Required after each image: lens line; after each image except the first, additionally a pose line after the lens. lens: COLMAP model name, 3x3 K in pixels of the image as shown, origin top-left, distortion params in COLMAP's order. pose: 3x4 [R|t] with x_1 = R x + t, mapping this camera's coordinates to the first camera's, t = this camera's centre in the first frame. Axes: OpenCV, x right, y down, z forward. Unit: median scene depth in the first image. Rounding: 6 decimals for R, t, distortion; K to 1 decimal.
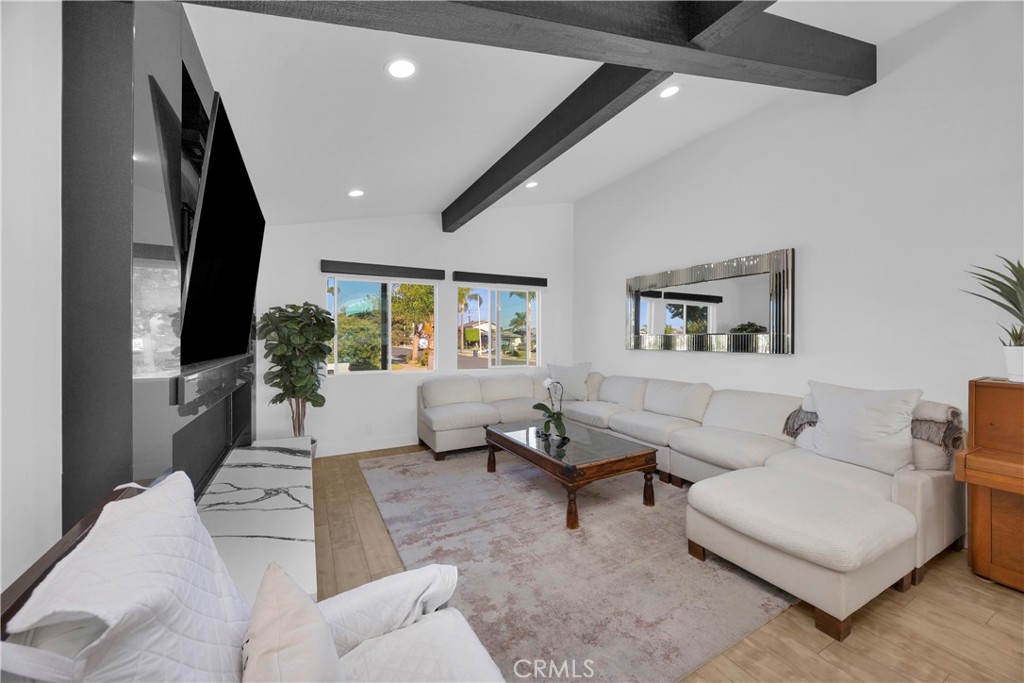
lens RADIAL K [[389.8, 0, 512.0], [0, 389.8, 340.0], [0, 0, 1]] dist [0.001507, -0.000216]
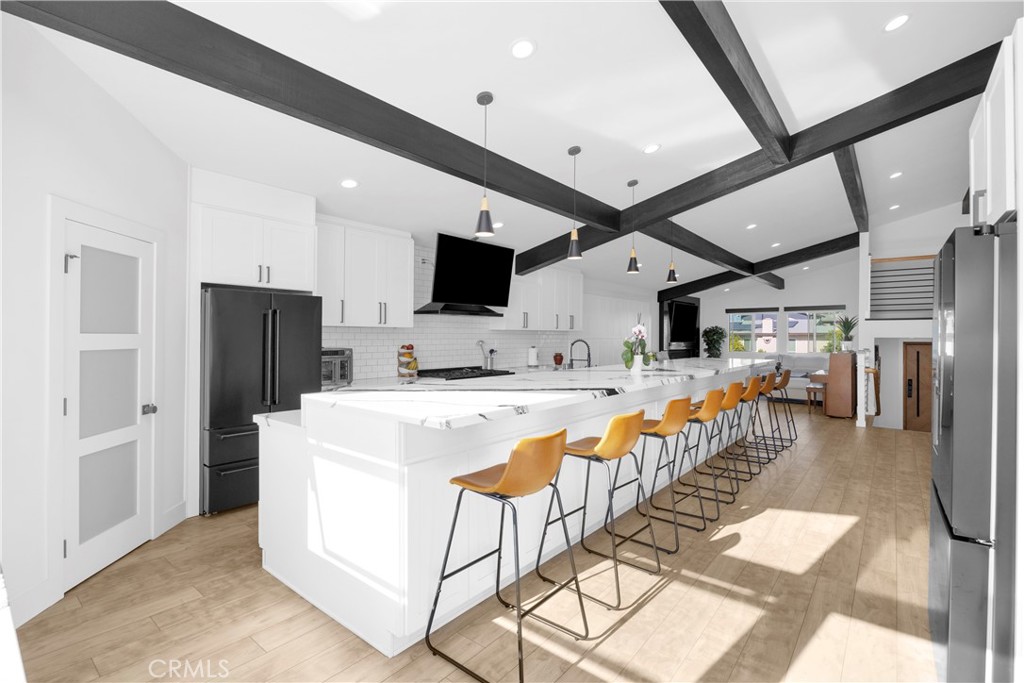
lens RADIAL K [[476.6, 0, 513.8], [0, 476.6, 337.4], [0, 0, 1]] dist [-0.006591, -0.000362]
pose [[0.383753, 0.004303, -0.923426, 2.227745], [-0.008232, 0.999965, 0.001239, 0.001366], [0.923399, 0.007126, 0.383775, -1.820632]]
